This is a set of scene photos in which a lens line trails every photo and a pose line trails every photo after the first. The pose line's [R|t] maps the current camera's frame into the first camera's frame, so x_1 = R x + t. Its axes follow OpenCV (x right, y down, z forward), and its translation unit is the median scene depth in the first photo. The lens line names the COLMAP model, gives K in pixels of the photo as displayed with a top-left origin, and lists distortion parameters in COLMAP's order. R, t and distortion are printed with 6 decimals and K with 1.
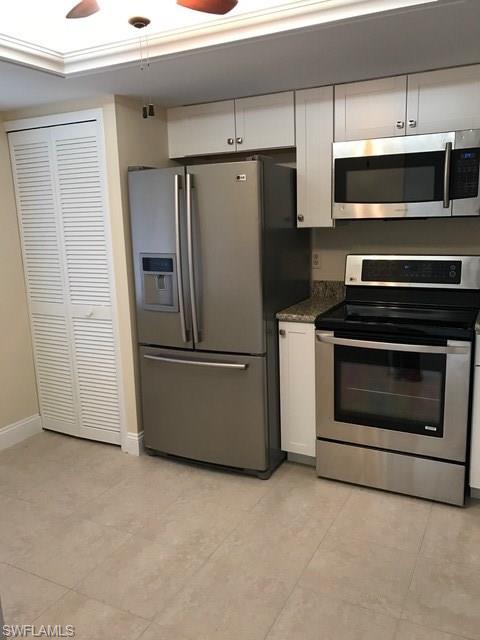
lens RADIAL K [[517.6, 0, 241.7], [0, 517.6, 304.3], [0, 0, 1]] dist [-0.000440, 0.011875]
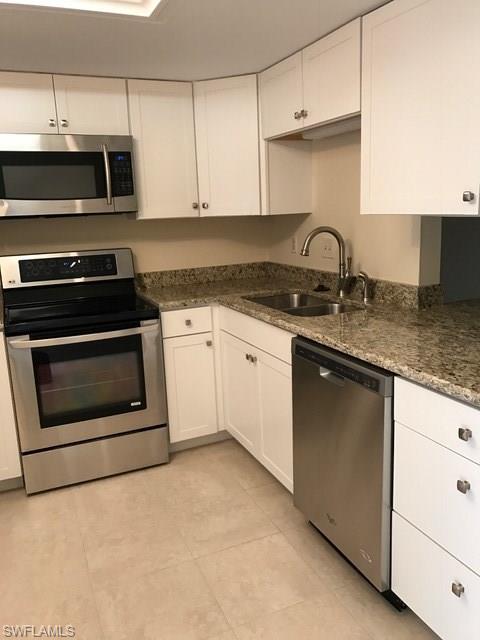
lens RADIAL K [[517.6, 0, 241.7], [0, 517.6, 304.3], [0, 0, 1]] dist [-0.000440, 0.011875]
pose [[0.639334, -0.139986, 0.756079, -0.278933], [0.149624, 0.987142, 0.056246, 0.001928], [-0.754231, 0.077167, 0.652059, 0.089682]]
